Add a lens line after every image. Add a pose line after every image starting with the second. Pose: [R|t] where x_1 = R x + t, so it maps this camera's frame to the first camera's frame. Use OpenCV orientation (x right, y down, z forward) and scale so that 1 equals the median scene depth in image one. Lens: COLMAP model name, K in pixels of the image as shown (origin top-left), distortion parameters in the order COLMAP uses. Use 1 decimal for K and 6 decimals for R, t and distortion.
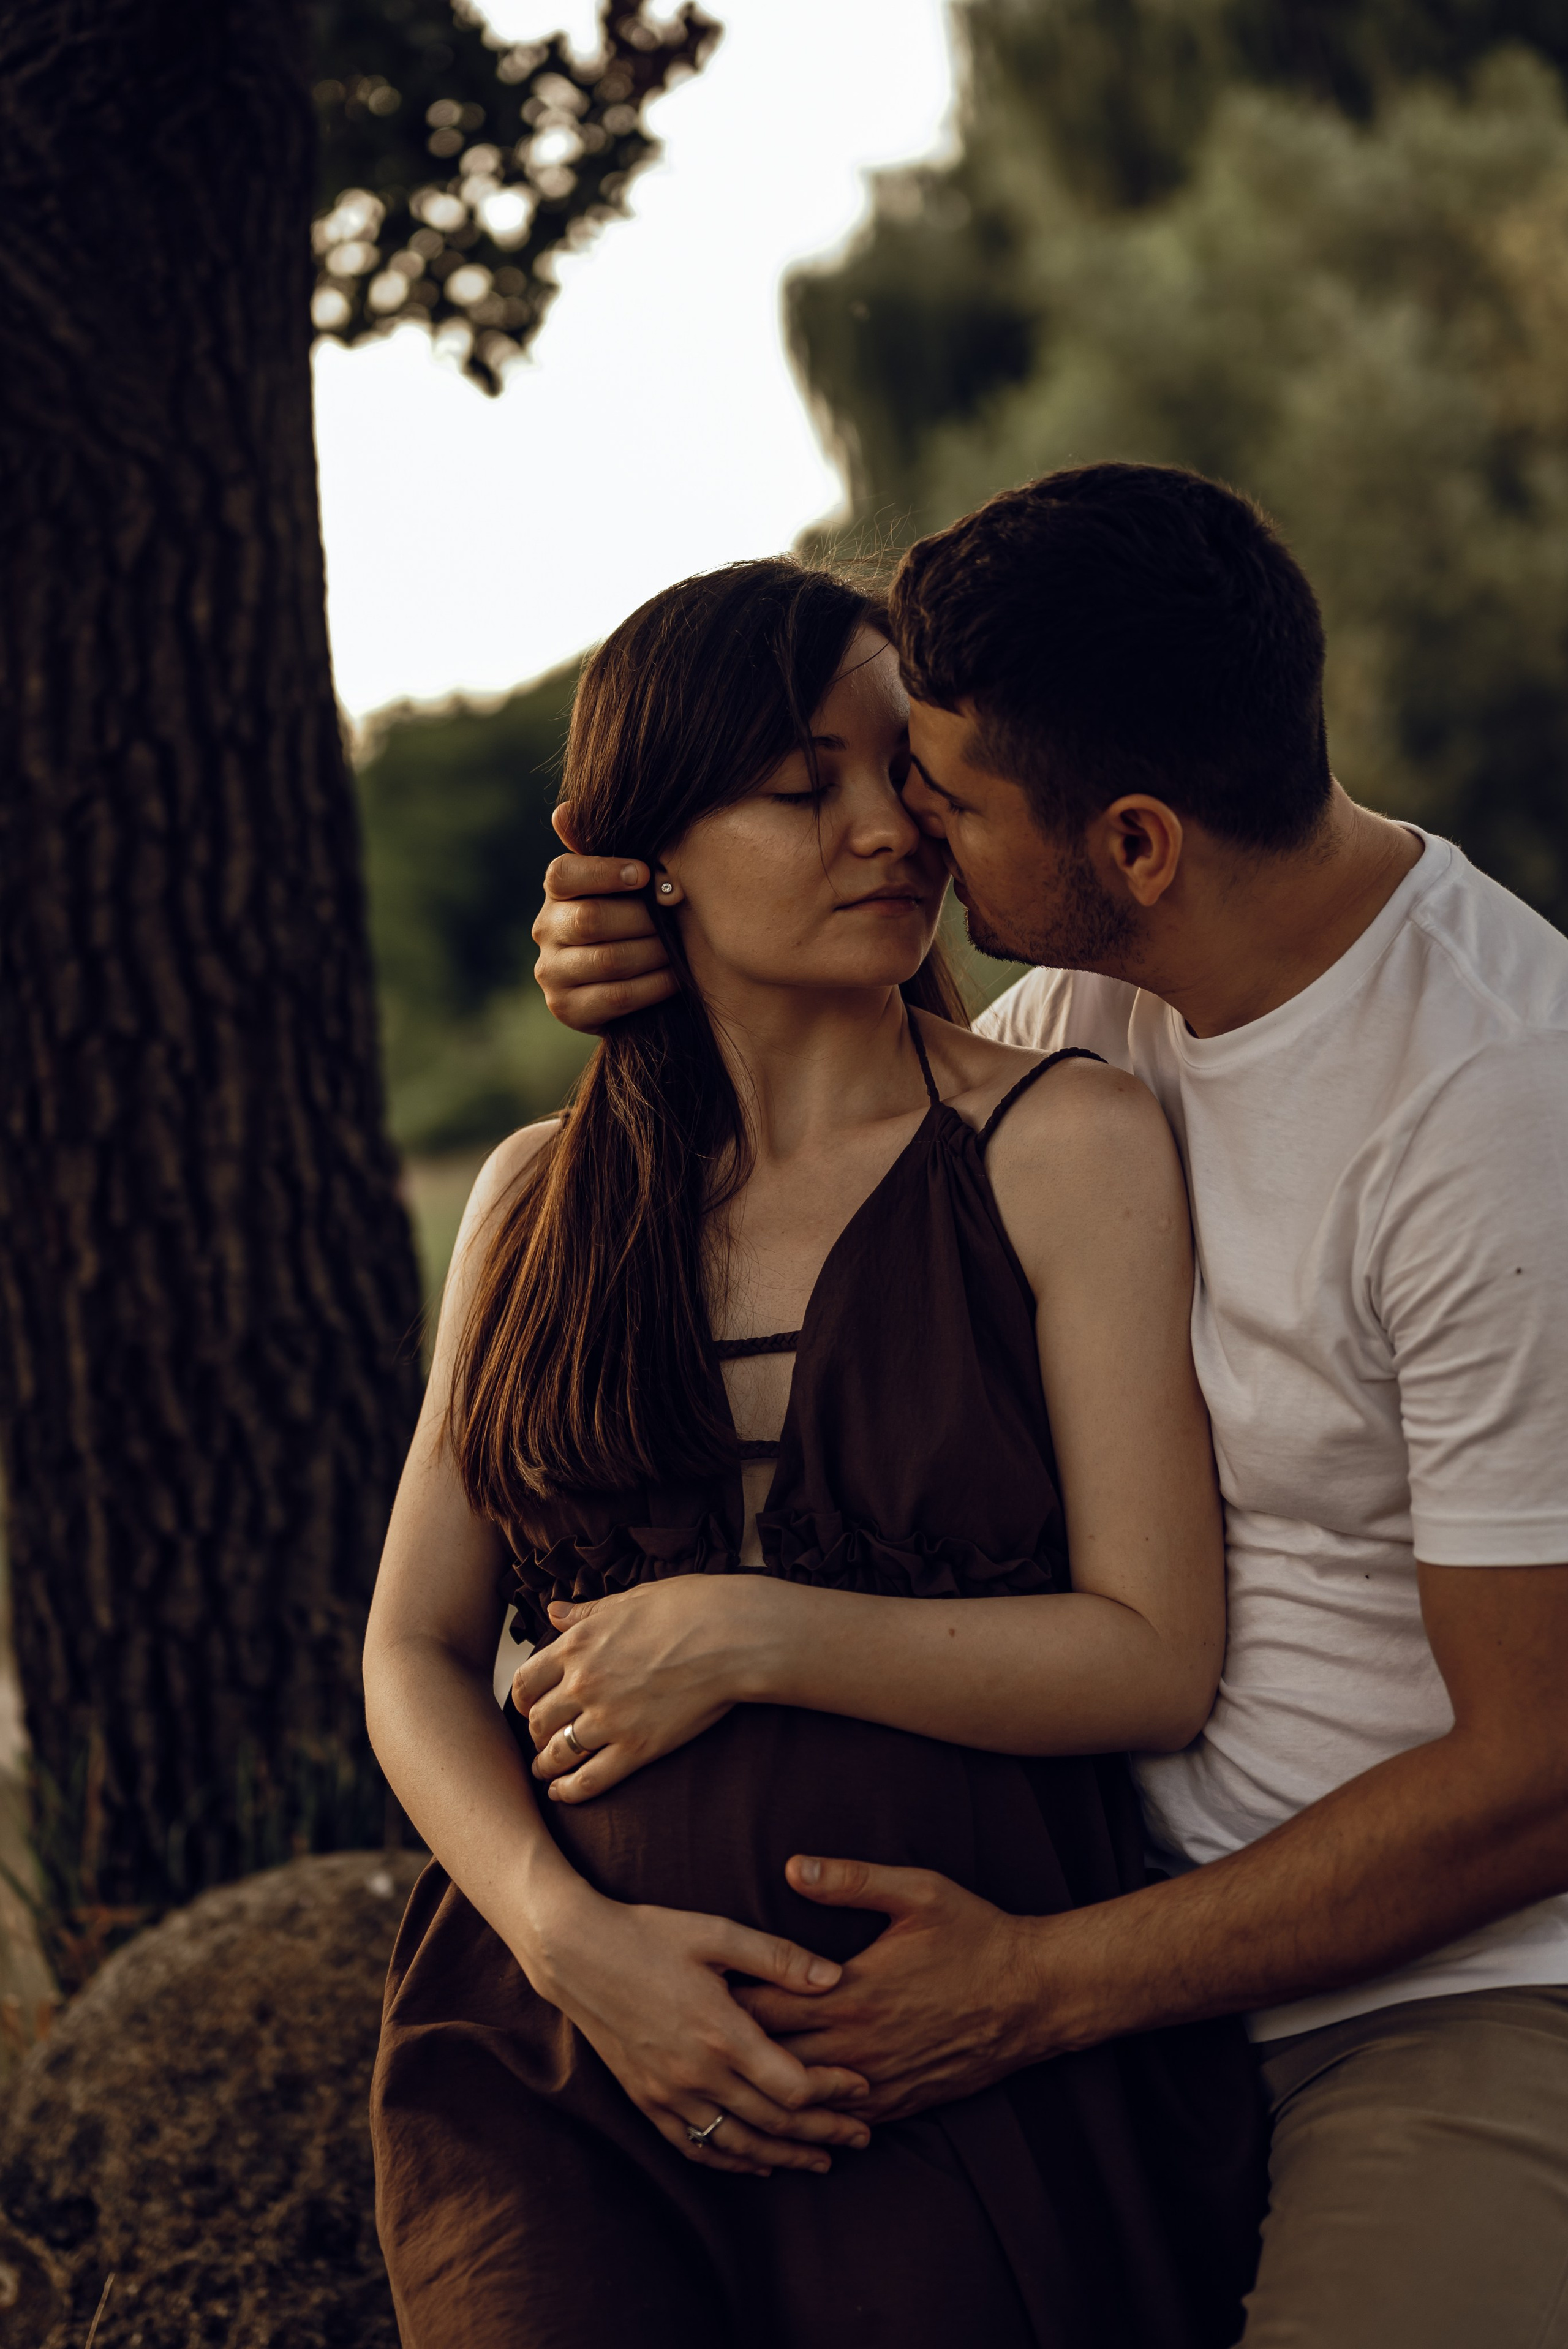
lens RADIAL K [[4517.9, 0, 781.4], [0, 4517.9, 1011.7], [0, 0, 1]] dist [0.026740, 0.000000]
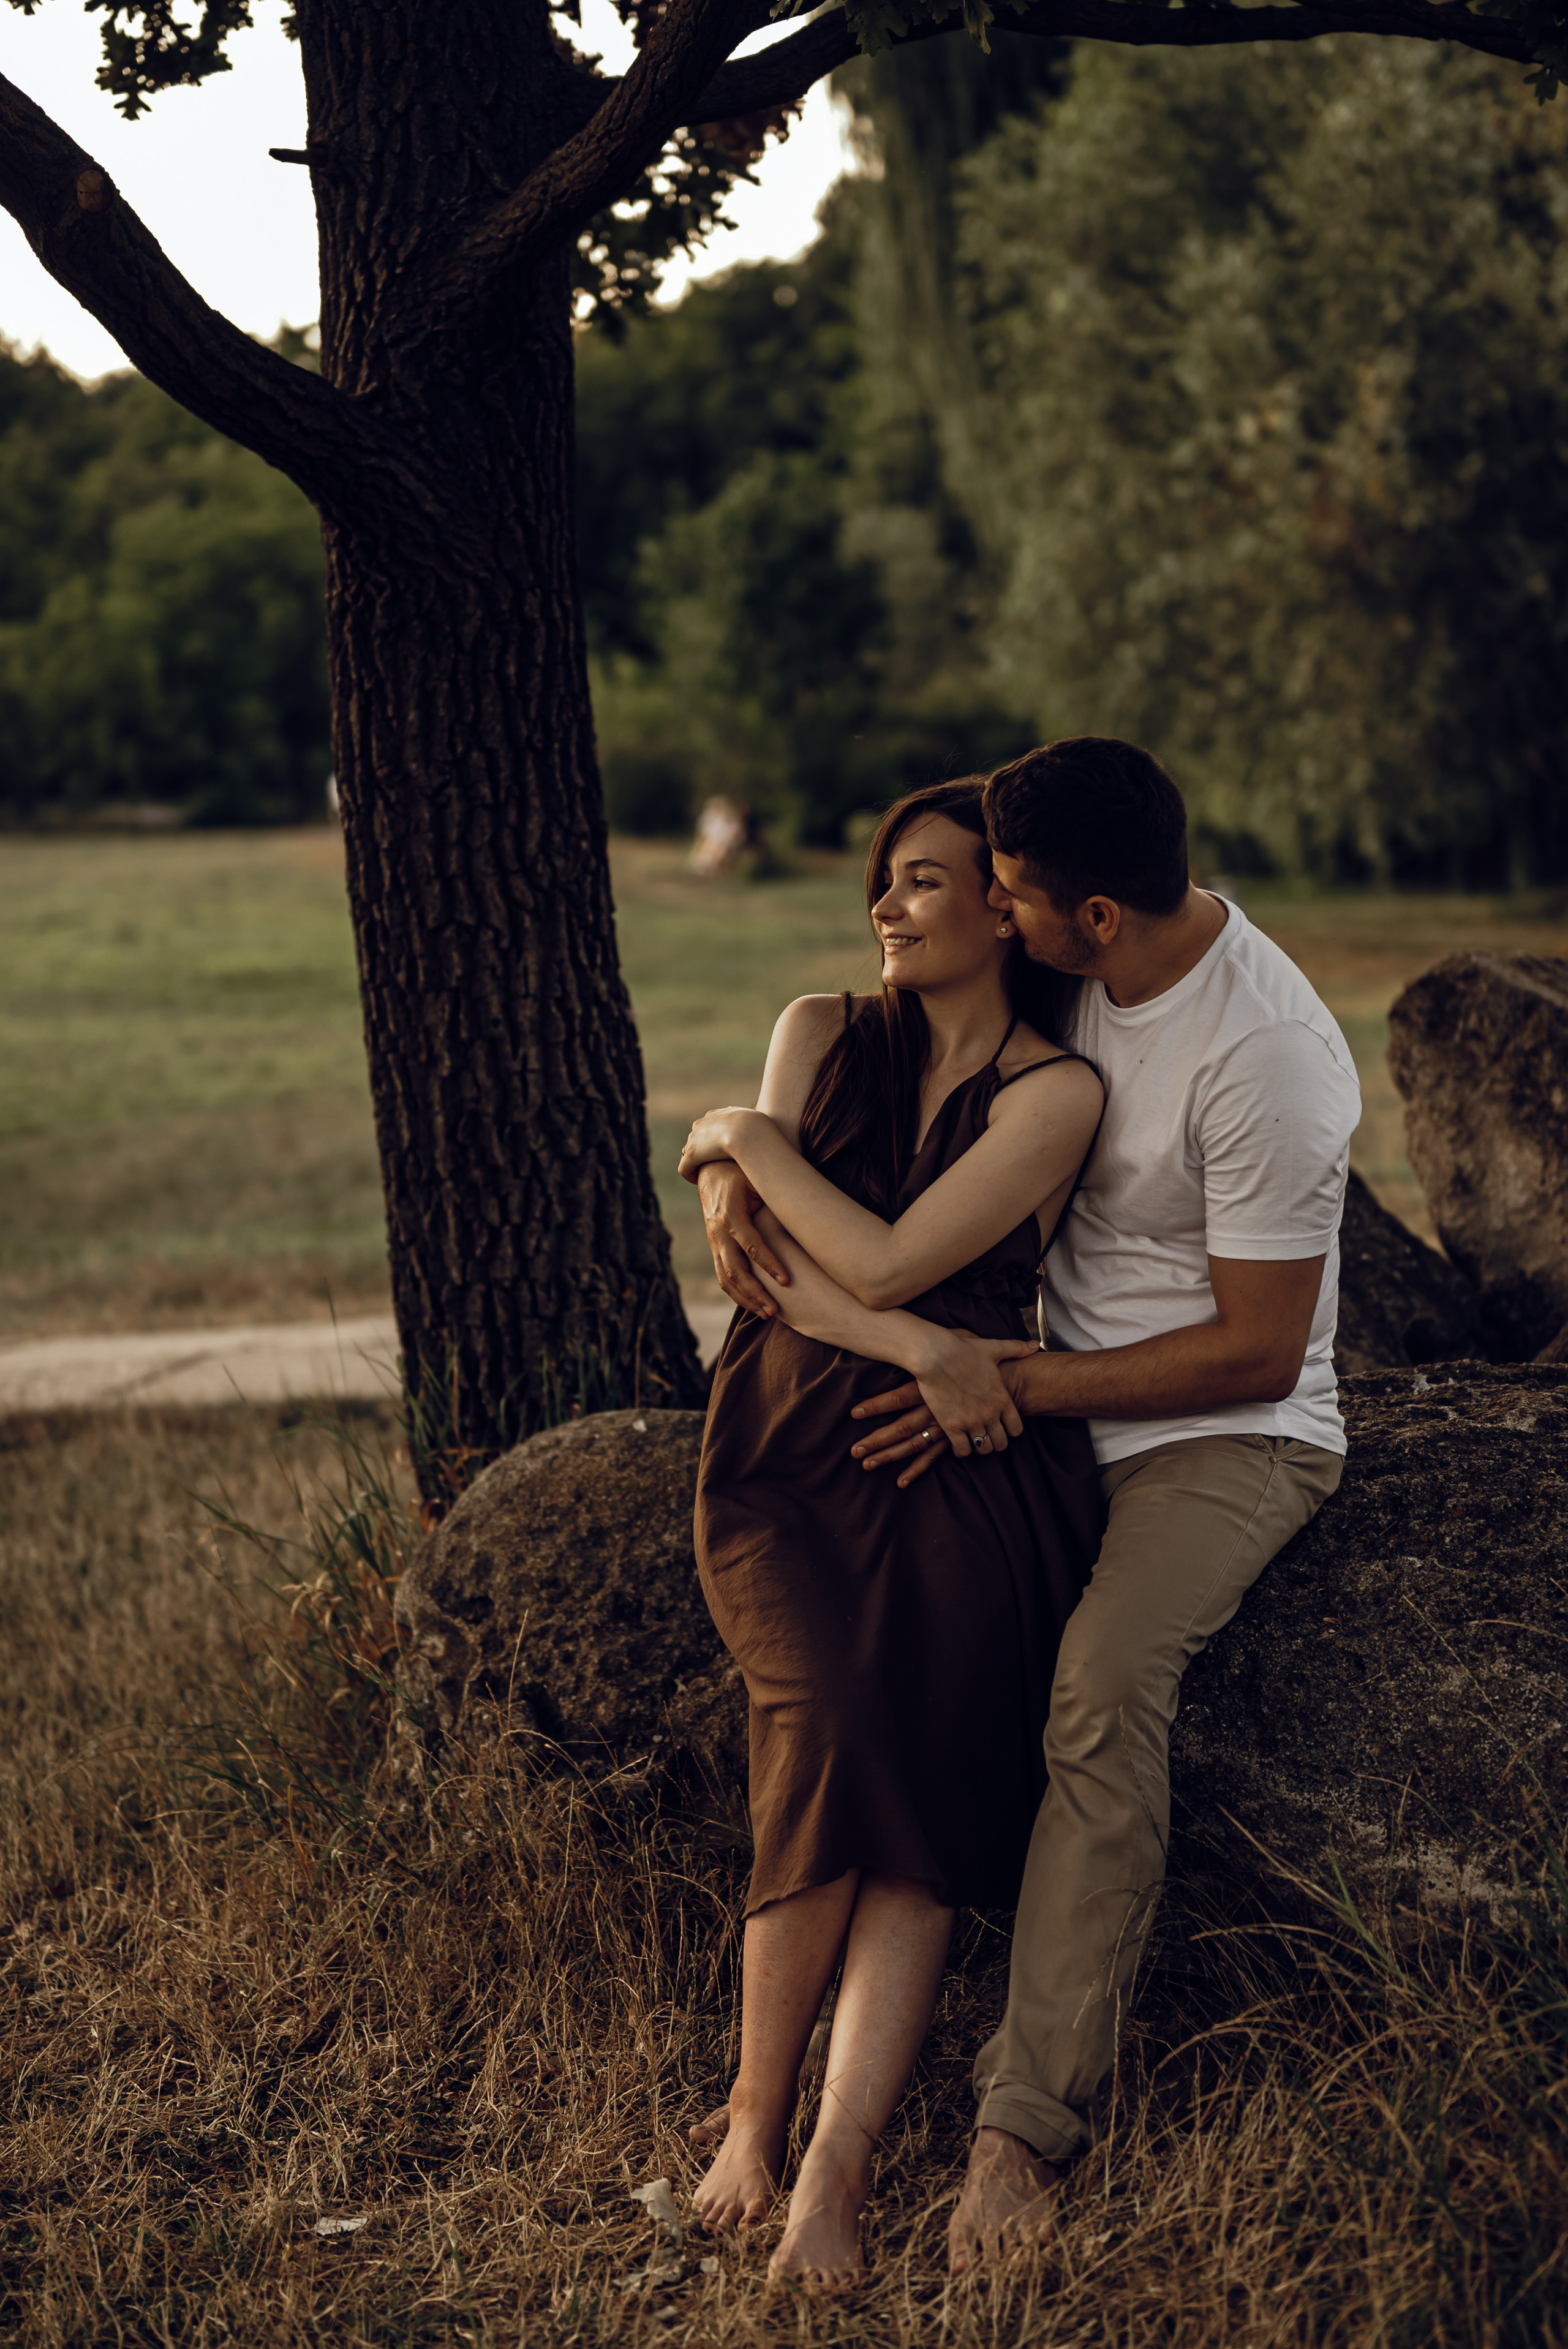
lens RADIAL K [[4517.9, 0, 805.7], [0, 4517.9, 1227.4], [0, 0, 1]] dist [0.026740, 0.000000]
pose [[0.999949, -0.009340, -0.003879, -0.016001], [0.009745, 0.992439, 0.122349, -0.087276], [0.002707, -0.122380, 0.992480, -0.664056]]
